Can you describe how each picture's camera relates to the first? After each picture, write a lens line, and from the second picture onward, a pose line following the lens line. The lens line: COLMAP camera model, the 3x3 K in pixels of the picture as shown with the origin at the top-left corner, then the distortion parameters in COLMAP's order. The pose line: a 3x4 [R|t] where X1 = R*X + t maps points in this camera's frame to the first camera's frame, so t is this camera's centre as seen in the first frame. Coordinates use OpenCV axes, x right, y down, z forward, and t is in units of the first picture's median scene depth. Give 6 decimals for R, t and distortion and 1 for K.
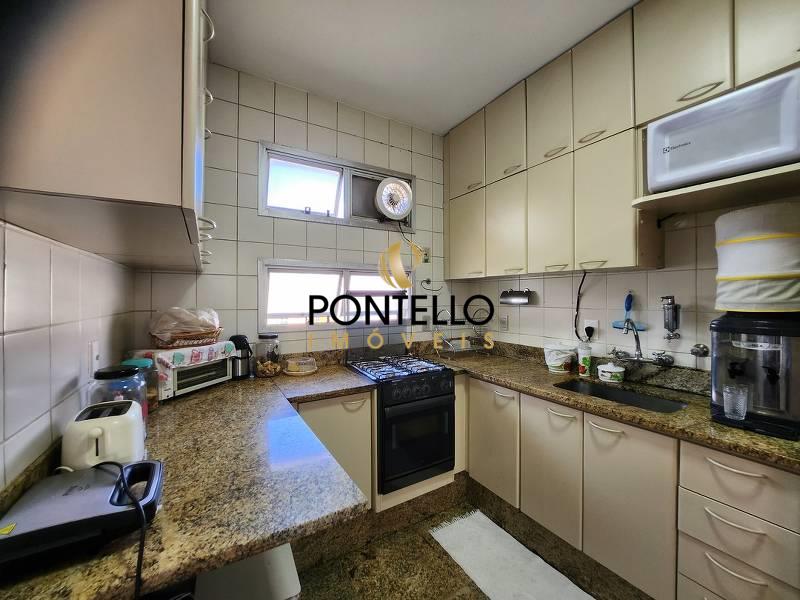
lens RADIAL K [[320.6, 0, 401.7], [0, 320.6, 297.6], [0, 0, 1]] dist [-0.016487, 0.000246]
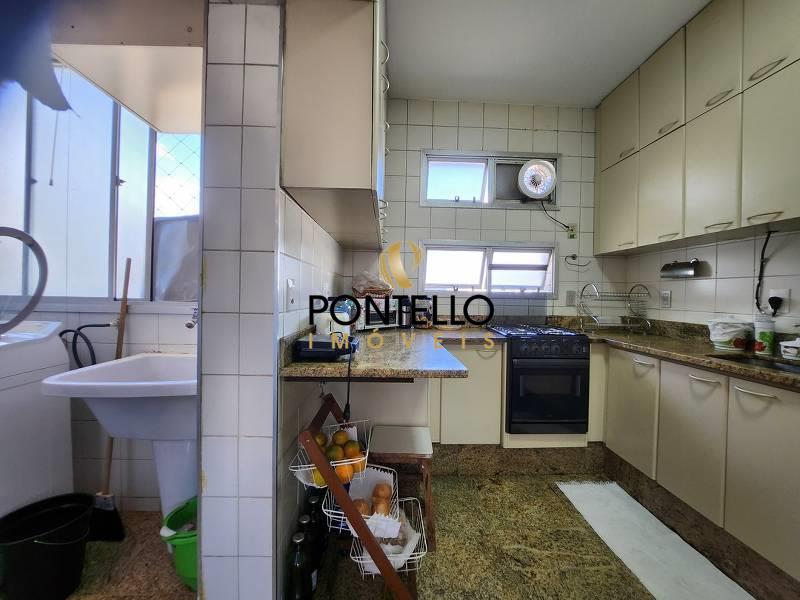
lens RADIAL K [[320.6, 0, 400.2], [0, 320.6, 298.3], [0, 0, 1]] dist [-0.016487, 0.000246]
pose [[0.873191, 0.023895, -0.486792, 0.132611], [-0.018913, 0.999706, 0.015145, 0.101917], [0.487011, -0.004018, 0.873387, -0.192046]]
